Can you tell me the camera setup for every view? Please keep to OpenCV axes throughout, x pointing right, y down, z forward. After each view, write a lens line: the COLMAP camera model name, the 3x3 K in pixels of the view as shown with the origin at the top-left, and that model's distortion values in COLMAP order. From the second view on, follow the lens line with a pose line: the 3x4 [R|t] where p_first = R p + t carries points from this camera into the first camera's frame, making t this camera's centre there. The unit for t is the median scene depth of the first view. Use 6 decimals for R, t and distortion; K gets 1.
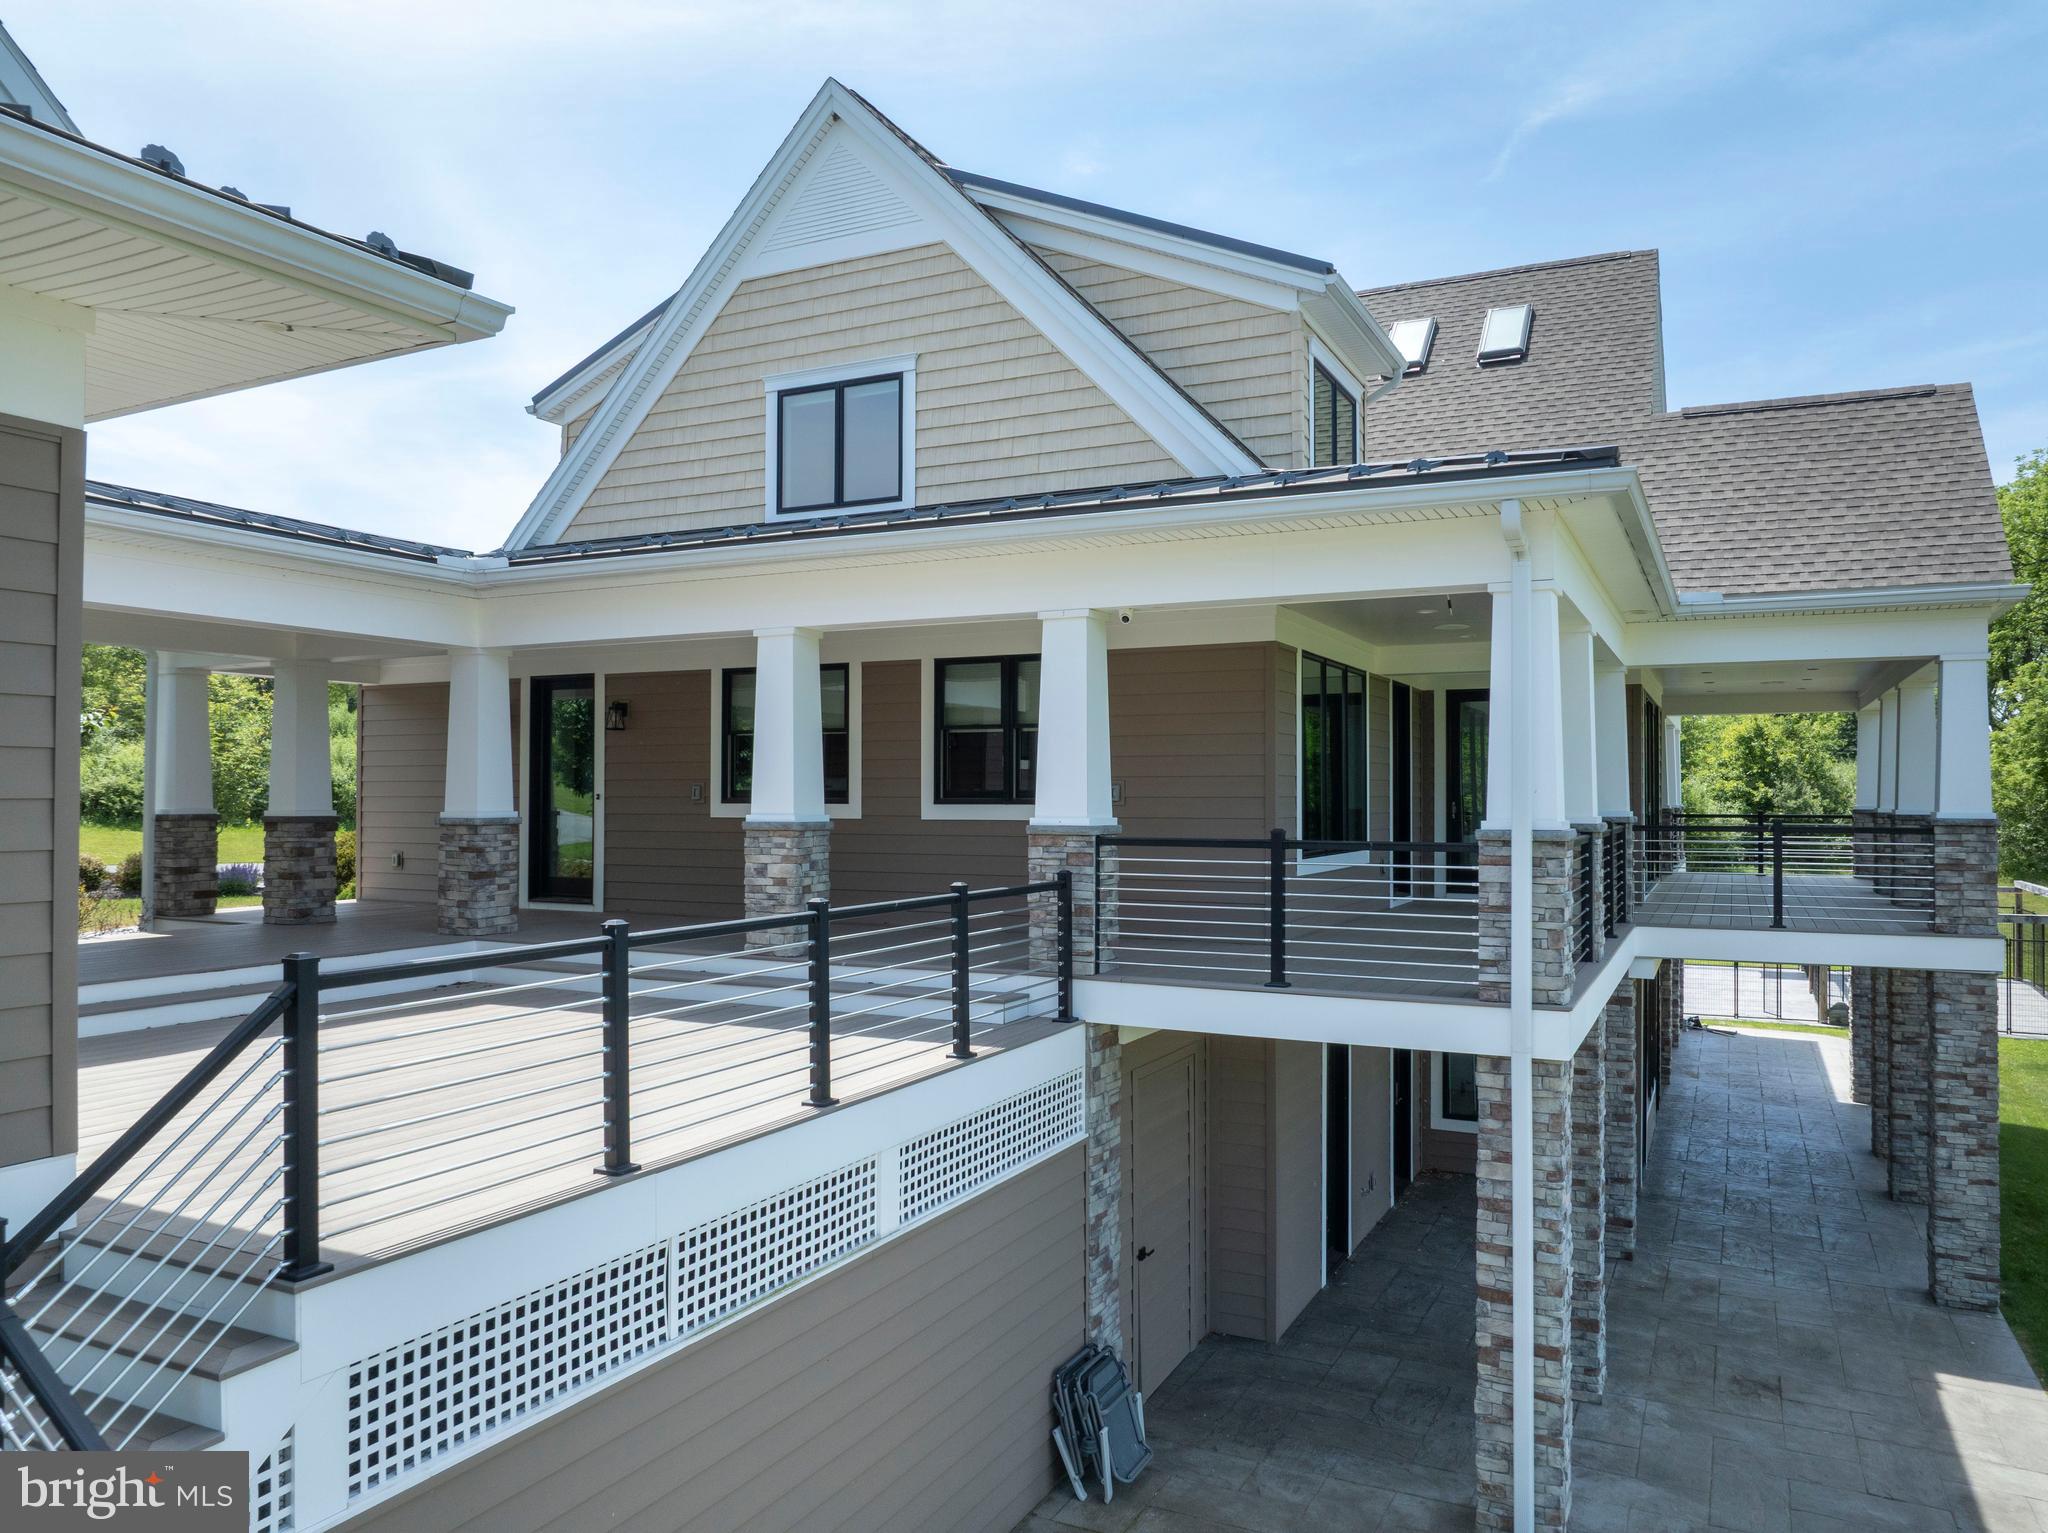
lens RADIAL K [[1439.8, 0, 1018.9], [0, 1439.8, 772.4], [0, 0, 1]] dist [-0.041066, 0.009833]
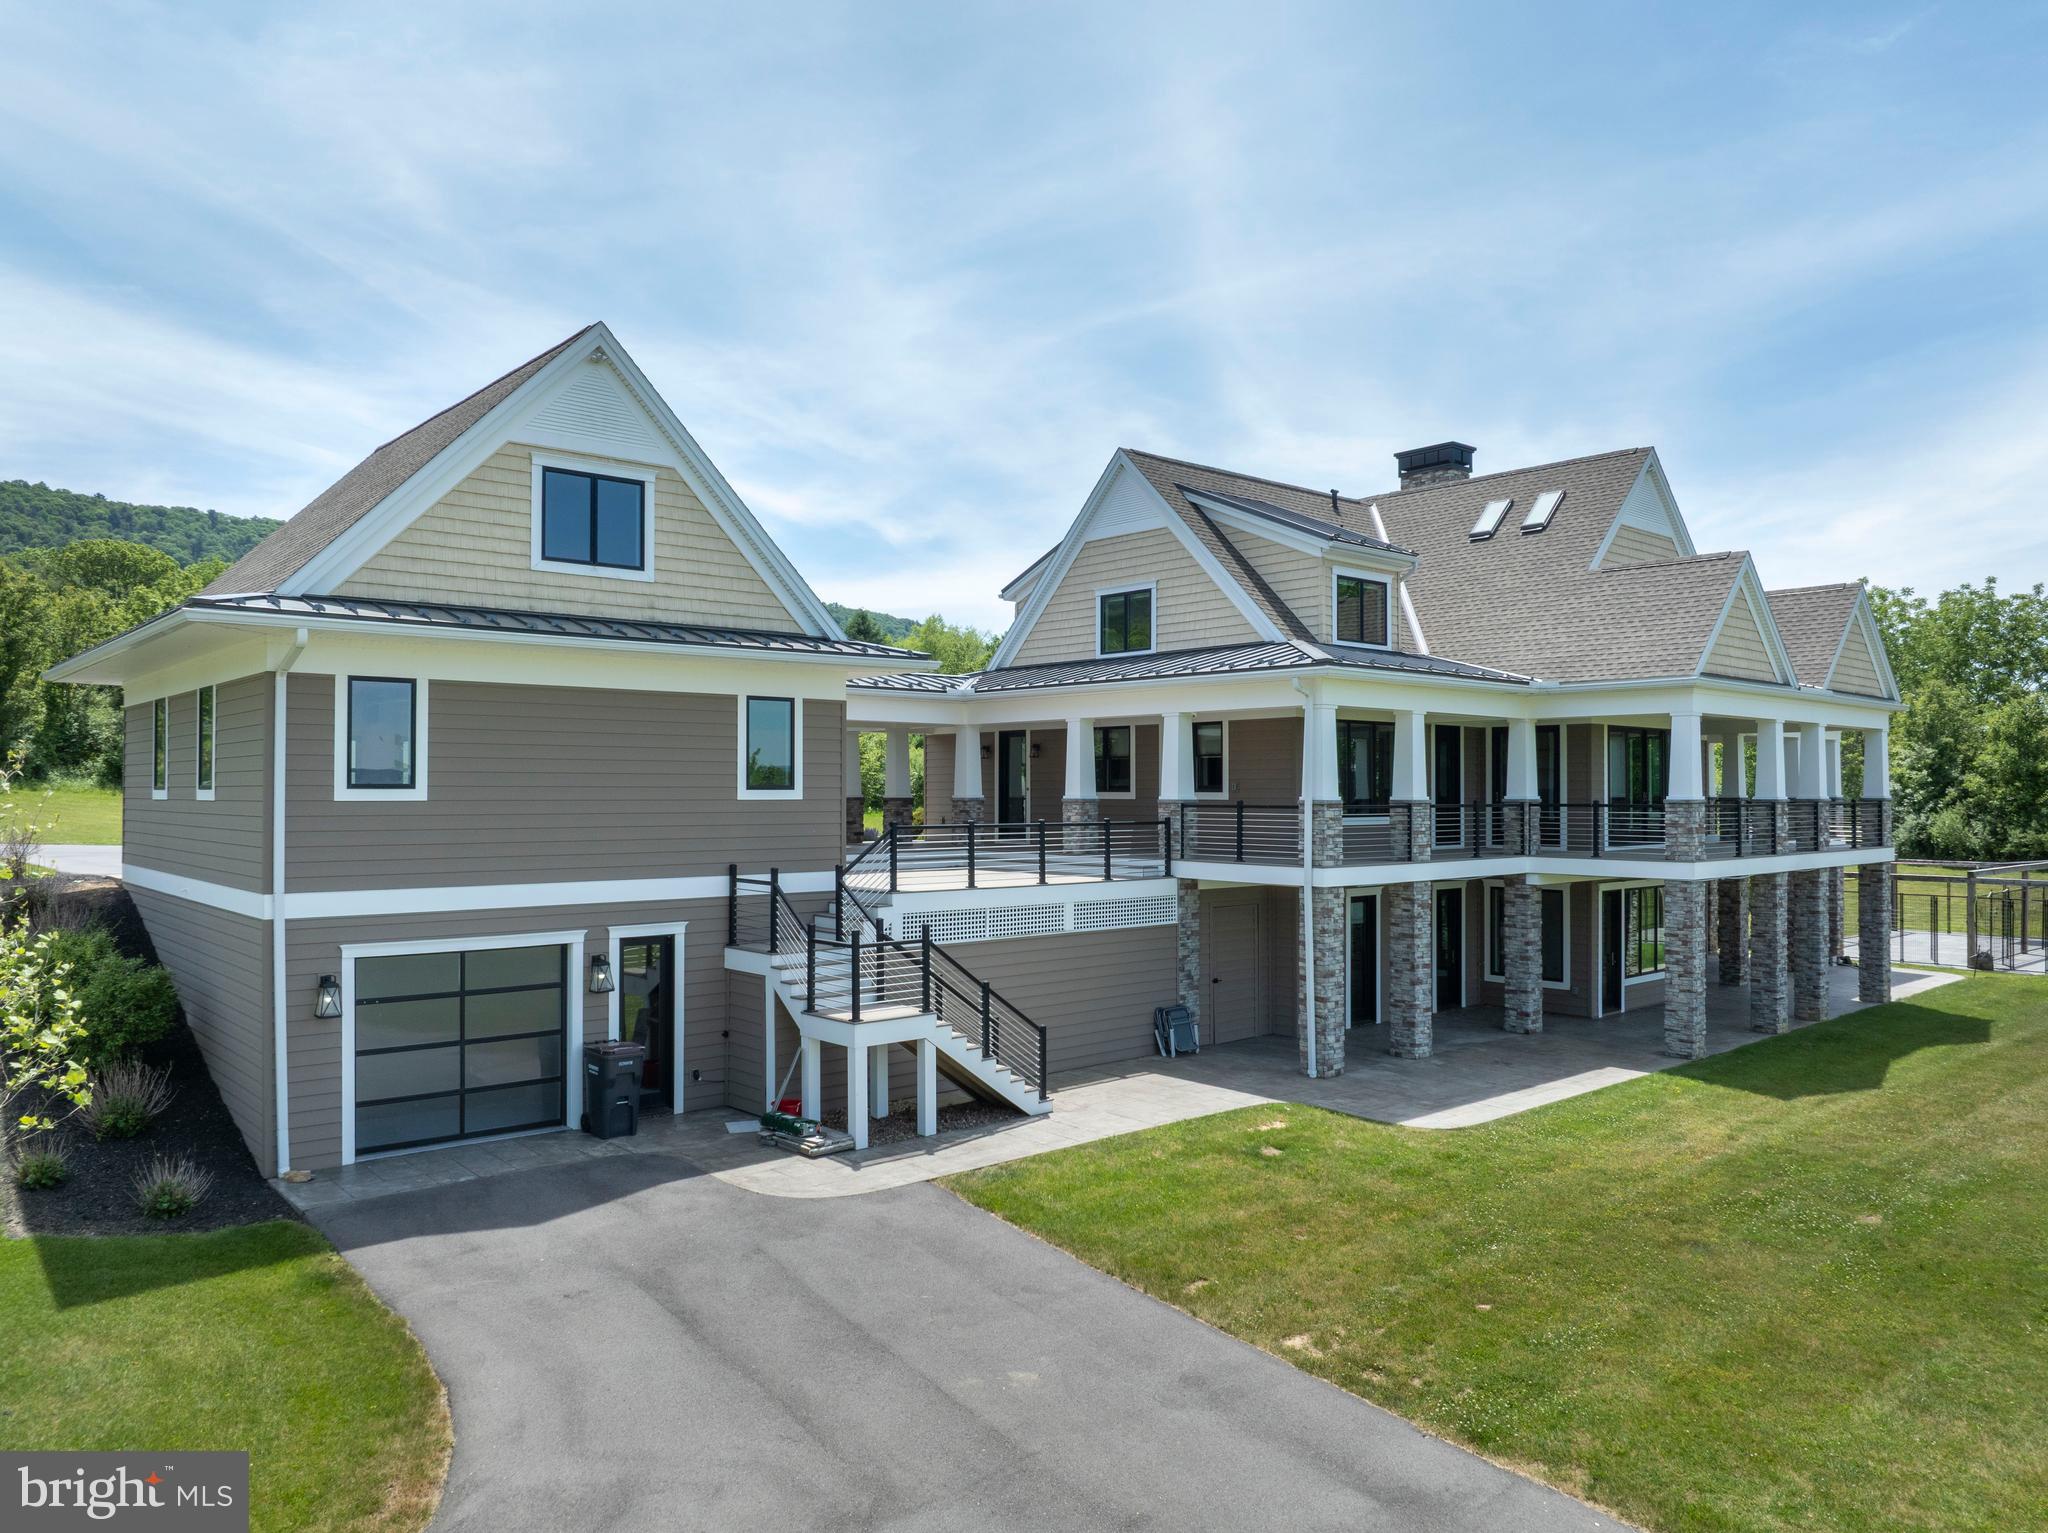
lens RADIAL K [[1503.1, 0, 992.3], [0, 1503.1, 785.7], [0, 0, 1]] dist [-0.019352, -0.004097]
pose [[0.916853, -0.001869, -0.399220, 0.611353], [0.006157, 0.999936, 0.009458, -0.010316], [0.399177, -0.011130, 0.916806, -1.174928]]
